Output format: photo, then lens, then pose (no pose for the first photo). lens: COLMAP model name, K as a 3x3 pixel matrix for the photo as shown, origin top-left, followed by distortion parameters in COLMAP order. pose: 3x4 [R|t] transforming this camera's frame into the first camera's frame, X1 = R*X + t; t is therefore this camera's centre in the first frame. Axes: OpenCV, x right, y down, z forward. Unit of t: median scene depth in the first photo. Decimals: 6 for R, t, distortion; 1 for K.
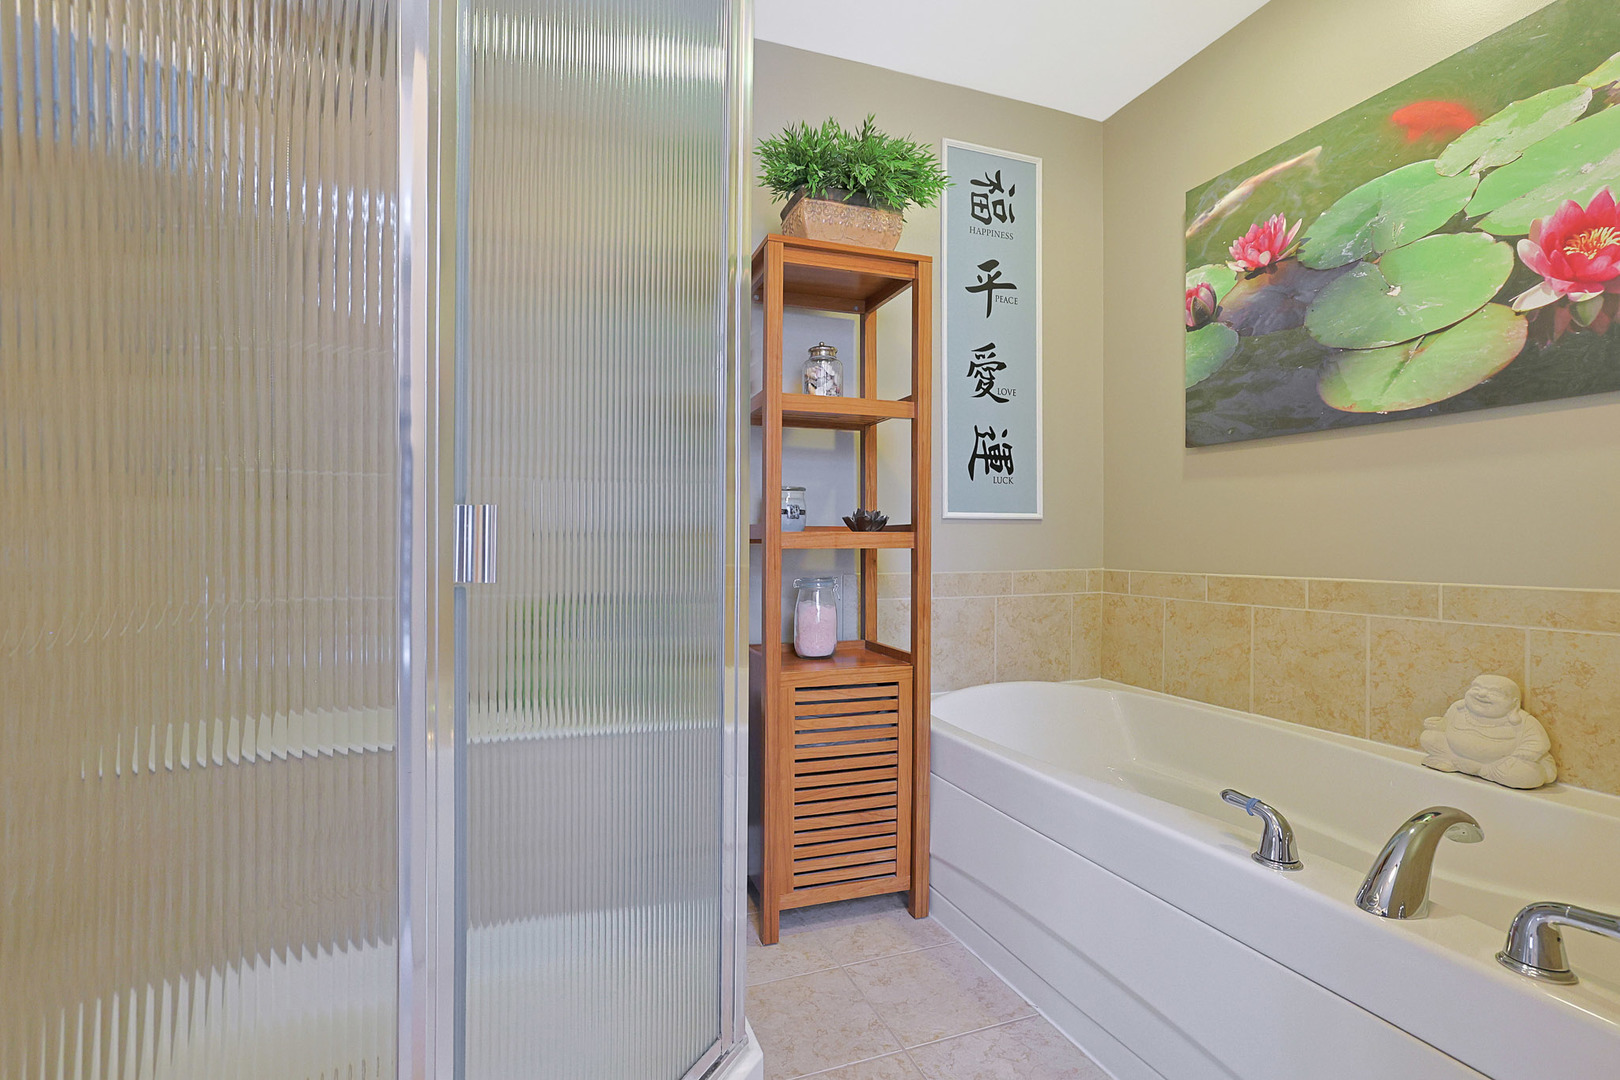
lens RADIAL K [[774.9, 0, 810.0], [0, 774.9, 540.0], [0, 0, 1]] dist [0.000538, 0.005803]
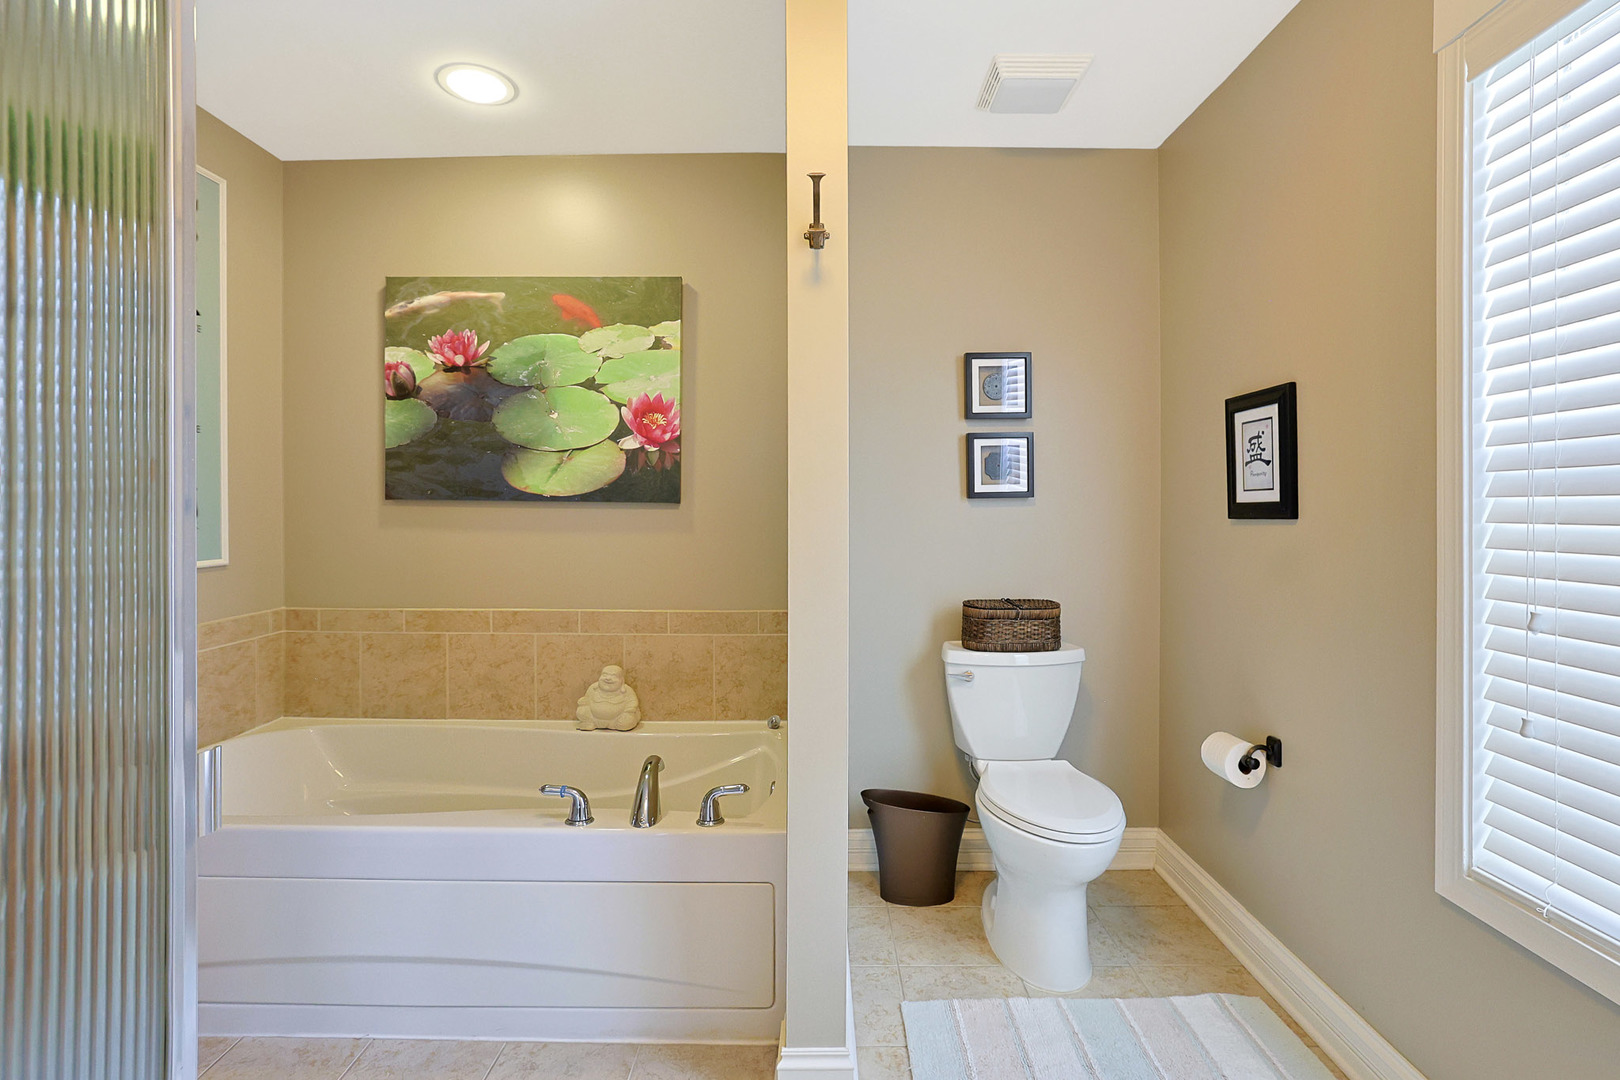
lens RADIAL K [[711.5, 0, 810.0], [0, 711.5, 540.0], [0, 0, 1]] dist [-0.000720, 0.016273]
pose [[0.400665, -0.002990, 0.916220, -0.273652], [-0.007146, 0.999954, 0.006388, -0.084900], [-0.916197, -0.009107, 0.400625, 0.002562]]
